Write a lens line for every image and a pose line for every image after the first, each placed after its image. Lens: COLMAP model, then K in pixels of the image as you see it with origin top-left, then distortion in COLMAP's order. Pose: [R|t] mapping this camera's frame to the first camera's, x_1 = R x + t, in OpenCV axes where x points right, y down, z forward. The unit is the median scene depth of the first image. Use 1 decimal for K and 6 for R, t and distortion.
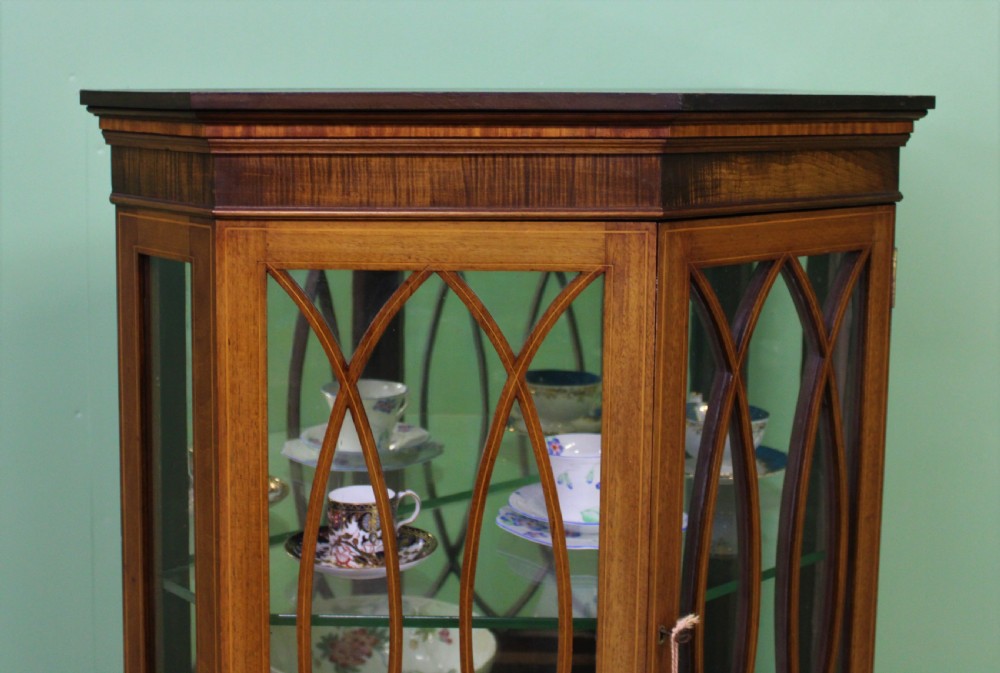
lens RADIAL K [[1523.8, 0, 483.6], [0, 1523.8, 241.5], [0, 0, 1]] dist [-0.103317, 0.066240]
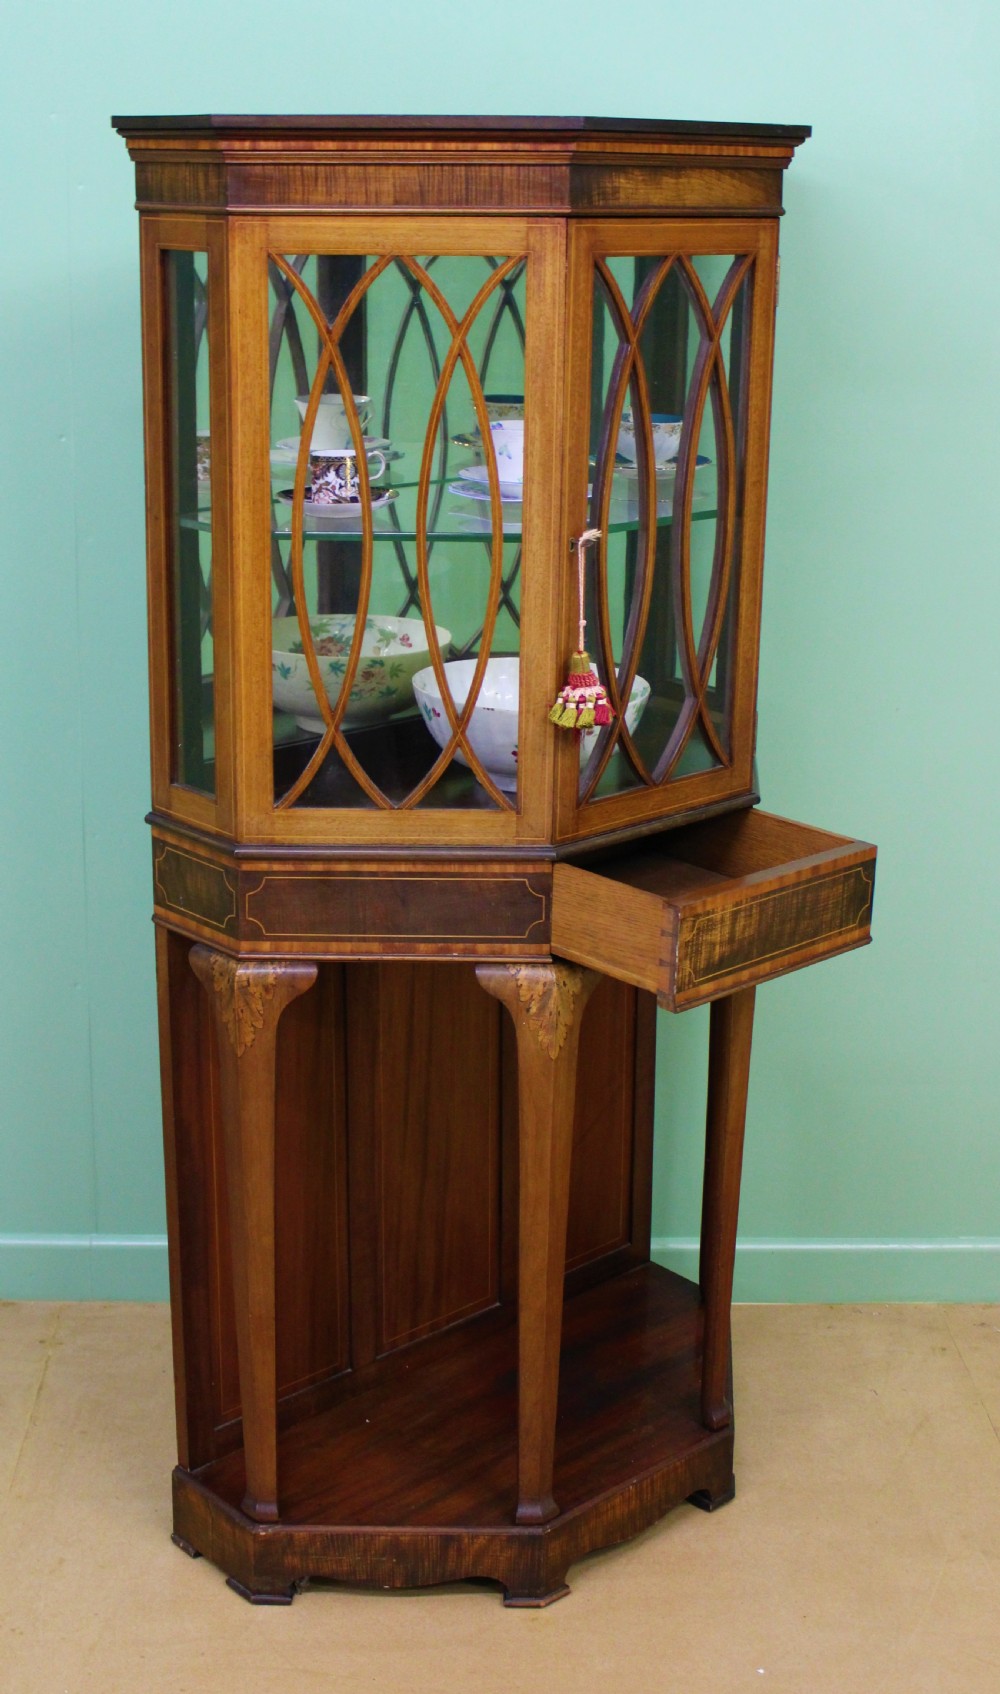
lens RADIAL K [[2239.1, 0, 495.9], [0, 2239.1, 786.0], [0, 0, 1]] dist [-0.086988, 0.031908]
pose [[0.999885, -0.000017, 0.015194, 0.023541], [-0.002534, 0.985804, 0.167884, 0.145209], [-0.014981, -0.167903, 0.985690, -0.952490]]
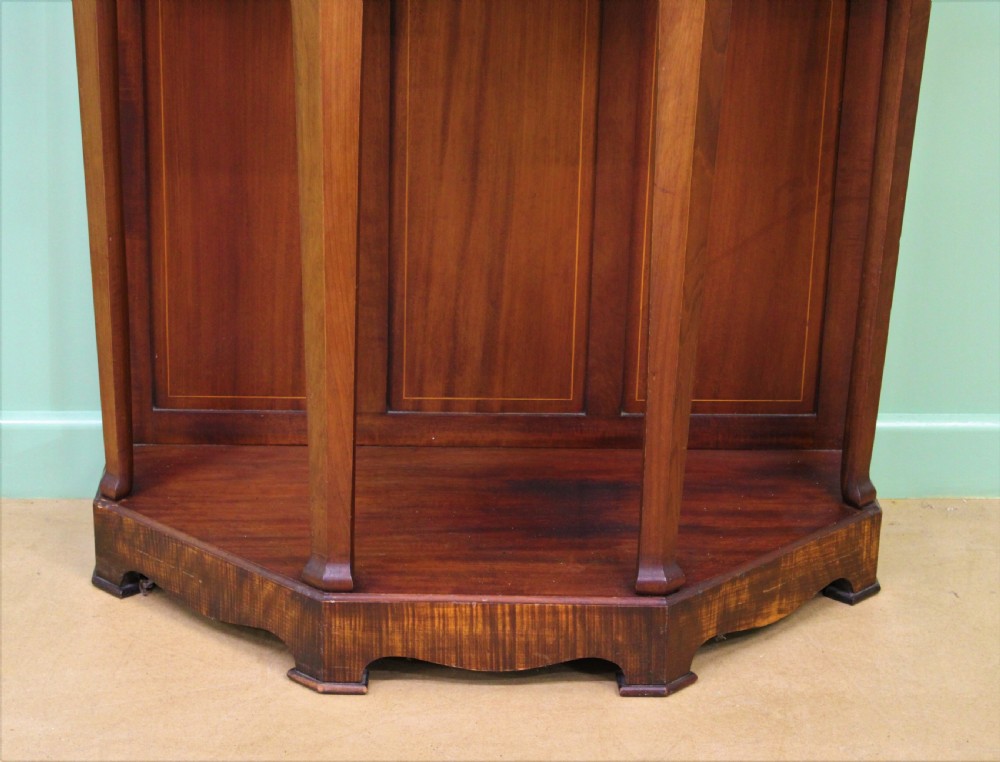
lens RADIAL K [[2267.9, 0, 483.7], [0, 2267.9, 383.7], [0, 0, 1]] dist [0.008562, 0.143644]
pose [[0.758355, 0.242591, -0.605019, 1.296458], [-0.082638, 0.956459, 0.279923, 0.545566], [0.646582, -0.162283, 0.745383, -0.177153]]
